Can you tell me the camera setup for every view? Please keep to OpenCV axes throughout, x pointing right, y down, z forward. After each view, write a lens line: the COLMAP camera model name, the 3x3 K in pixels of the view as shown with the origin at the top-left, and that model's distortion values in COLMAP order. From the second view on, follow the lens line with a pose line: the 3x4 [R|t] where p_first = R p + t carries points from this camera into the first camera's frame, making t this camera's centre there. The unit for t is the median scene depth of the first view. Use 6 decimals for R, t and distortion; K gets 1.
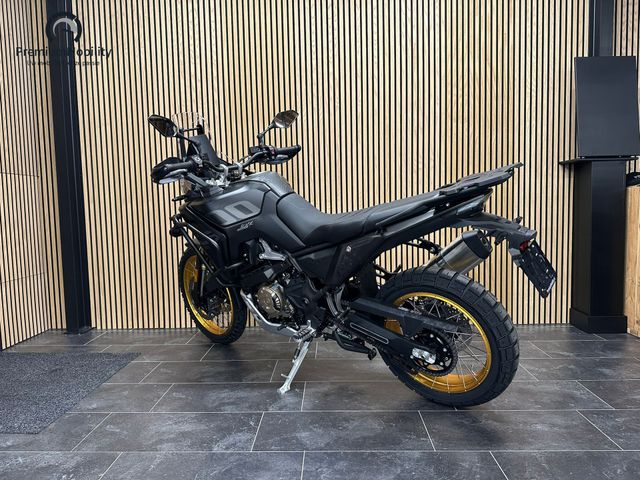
lens RADIAL K [[458.8, 0, 315.7], [0, 458.8, 239.9], [0, 0, 1]] dist [-0.016613, -0.003462]
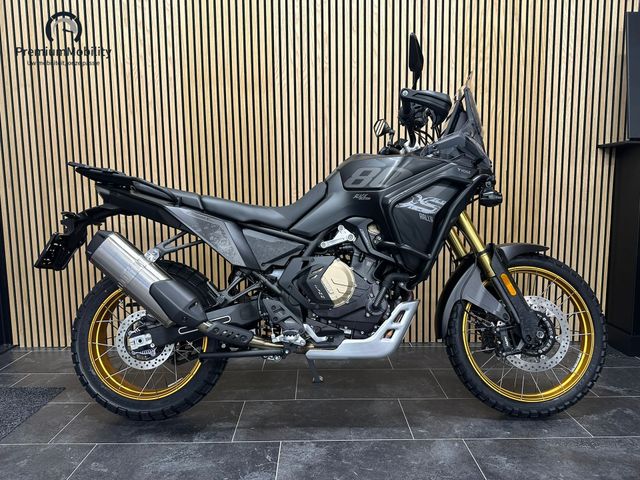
lens RADIAL K [[458.8, 0, 321.1], [0, 458.8, 241.0], [0, 0, 1]] dist [-0.016613, -0.003462]
pose [[0.998762, 0.008369, 0.049043, 0.002435], [-0.010217, 0.999242, 0.037559, -0.025725], [-0.048691, -0.038013, 0.998090, 0.209551]]
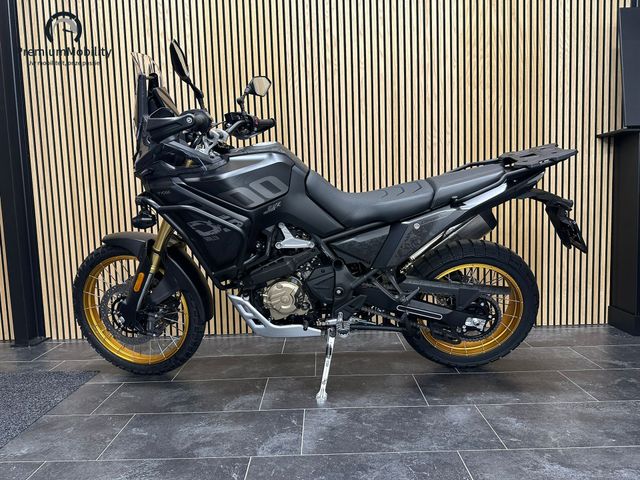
lens RADIAL K [[458.8, 0, 316.5], [0, 458.8, 241.8], [0, 0, 1]] dist [-0.016613, -0.003462]
pose [[0.999580, -0.012681, 0.026045, -0.013633], [0.012311, 0.999822, 0.014299, 0.010024], [-0.026222, -0.013972, 0.999559, 0.163443]]
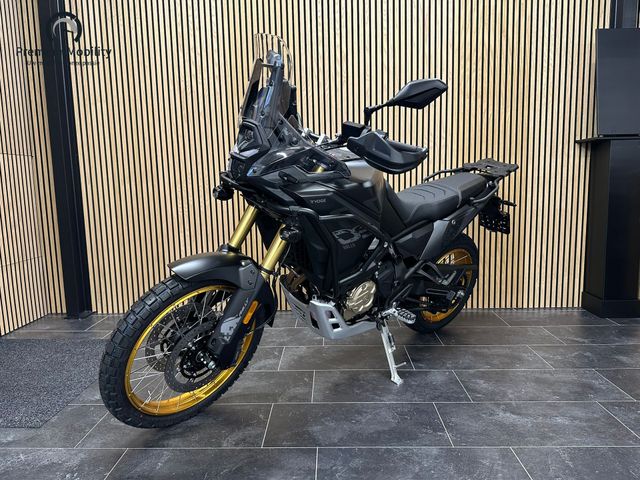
lens RADIAL K [[458.8, 0, 314.9], [0, 458.8, 241.2], [0, 0, 1]] dist [-0.016613, -0.003462]
pose [[0.999998, -0.001574, 0.001423, -0.016293], [0.001495, 0.998542, 0.053958, -0.011955], [-0.001506, -0.053955, 0.998542, 0.033348]]
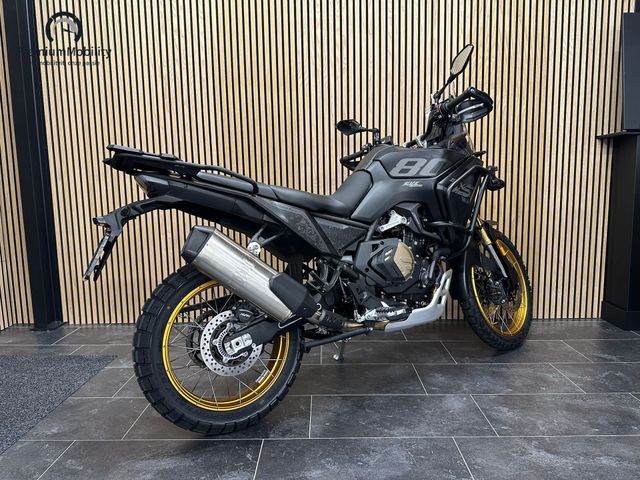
lens RADIAL K [[458.8, 0, 317.4], [0, 458.8, 241.2], [0, 0, 1]] dist [-0.016613, -0.003462]
pose [[0.999728, 0.002665, 0.023175, -0.023479], [-0.003839, 0.998704, 0.050754, -0.011416], [-0.023010, -0.050829, 0.998442, 0.128748]]
